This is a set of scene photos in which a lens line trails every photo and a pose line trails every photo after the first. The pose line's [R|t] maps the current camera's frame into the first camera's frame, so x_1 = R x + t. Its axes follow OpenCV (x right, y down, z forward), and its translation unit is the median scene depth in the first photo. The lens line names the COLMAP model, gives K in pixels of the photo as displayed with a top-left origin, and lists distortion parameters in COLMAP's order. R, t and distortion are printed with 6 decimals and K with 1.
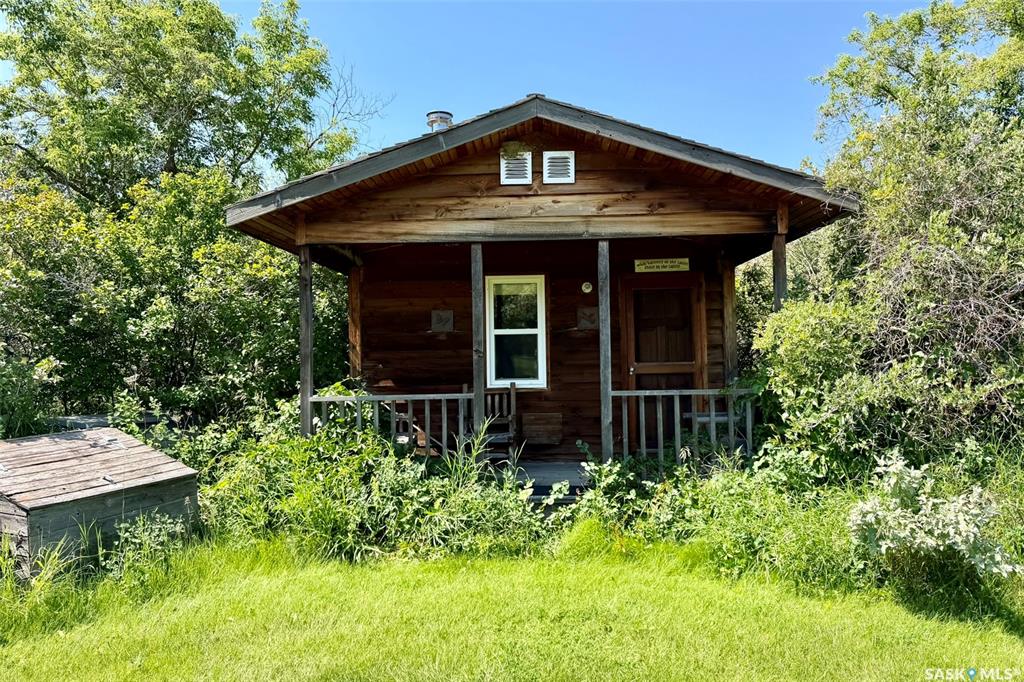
lens RADIAL K [[716.4, 0, 516.2], [0, 716.4, 338.2], [0, 0, 1]] dist [0.059128, -0.080316]
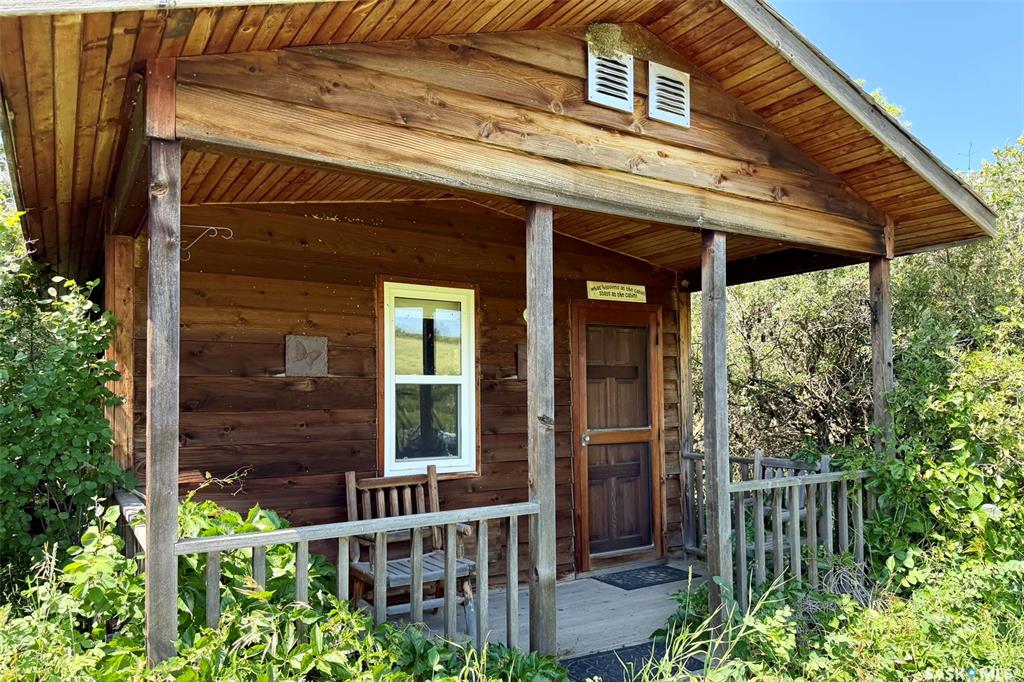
lens RADIAL K [[716.4, 0, 521.2], [0, 716.4, 372.4], [0, 0, 1]] dist [0.059128, -0.080316]
pose [[0.830729, 0.031456, 0.555787, -0.347215], [-0.020030, 0.999445, -0.026627, -0.000716], [-0.556316, 0.010988, 0.830898, 0.586648]]
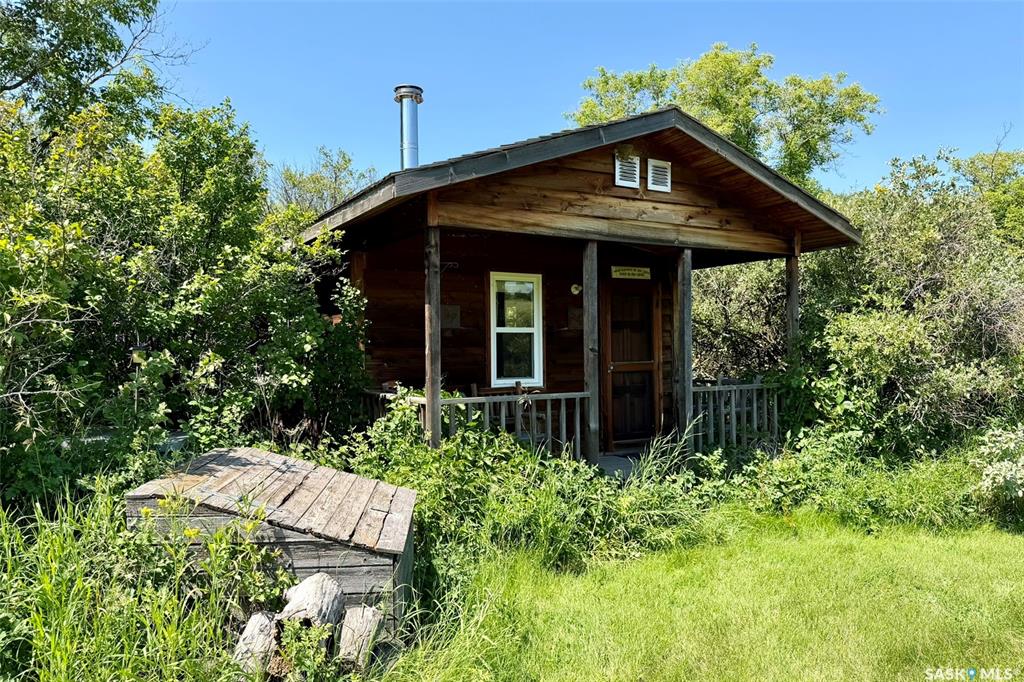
lens RADIAL K [[716.4, 0, 501.6], [0, 716.4, 345.4], [0, 0, 1]] dist [0.059128, -0.080316]
pose [[0.856350, 0.013955, 0.516208, -0.675382], [-0.018557, 0.999821, 0.003757, 0.011037], [-0.516063, -0.012797, 0.856455, 0.209130]]
